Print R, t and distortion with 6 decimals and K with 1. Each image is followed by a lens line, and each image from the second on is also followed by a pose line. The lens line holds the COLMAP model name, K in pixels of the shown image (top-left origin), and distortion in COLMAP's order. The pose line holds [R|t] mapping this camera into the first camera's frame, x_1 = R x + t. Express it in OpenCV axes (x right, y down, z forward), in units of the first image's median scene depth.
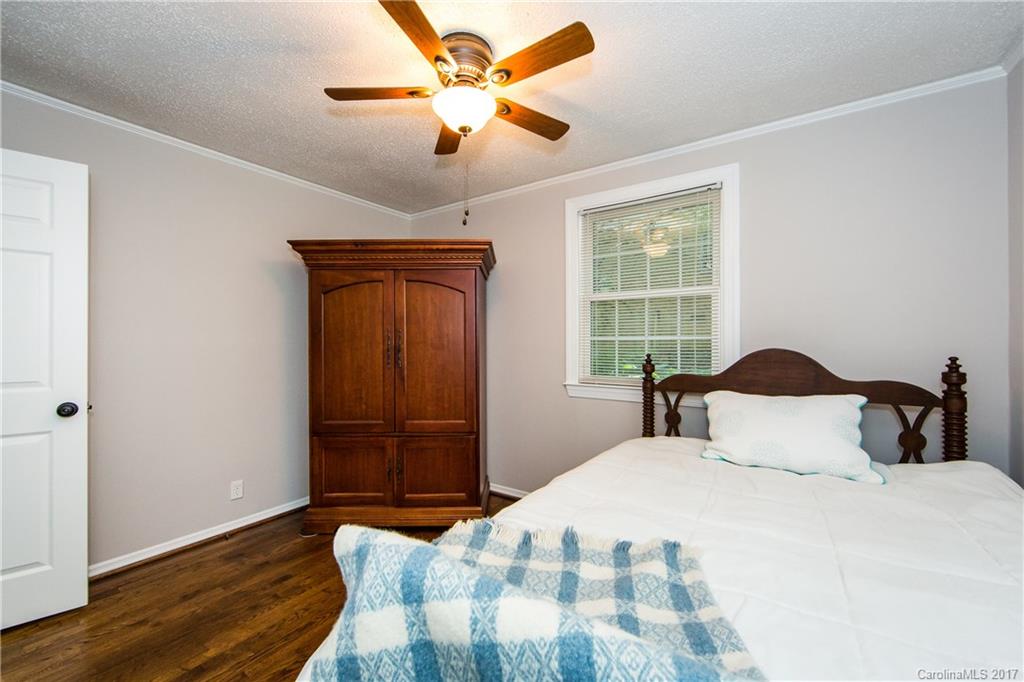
lens RADIAL K [[416.8, 0, 526.0], [0, 416.8, 339.9], [0, 0, 1]] dist [-0.008213, -0.000099]
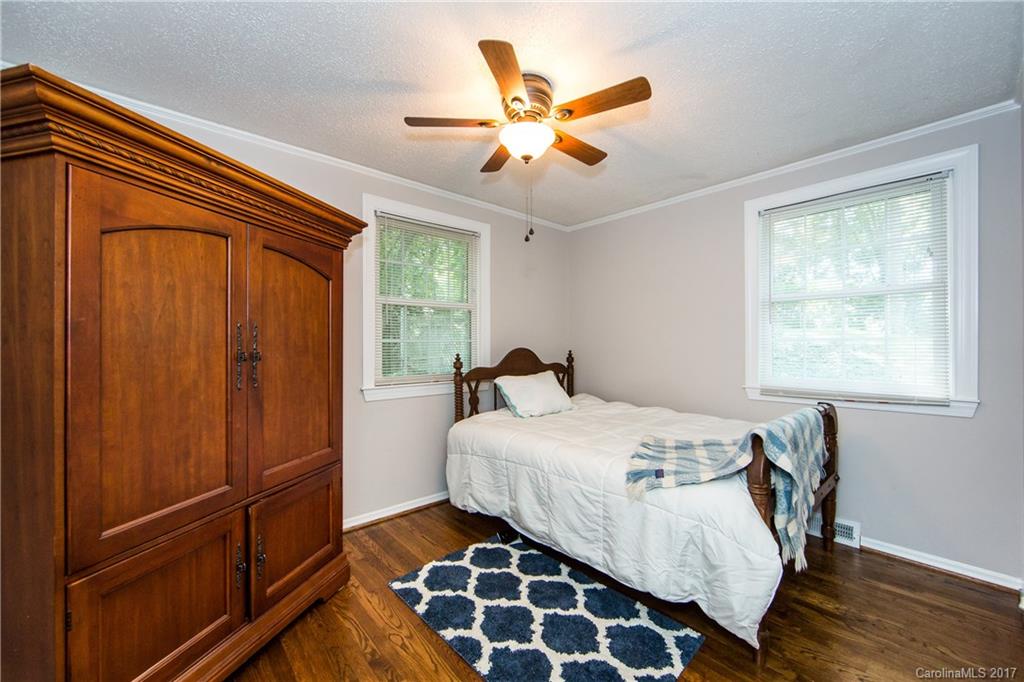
lens RADIAL K [[416.8, 0, 526.0], [0, 416.8, 339.9], [0, 0, 1]] dist [-0.008213, -0.000099]
pose [[0.206194, 0.008599, 0.978473, -0.902339], [-0.001198, 0.999963, -0.008535, 0.002984], [-0.978510, 0.000588, 0.206196, 0.545598]]
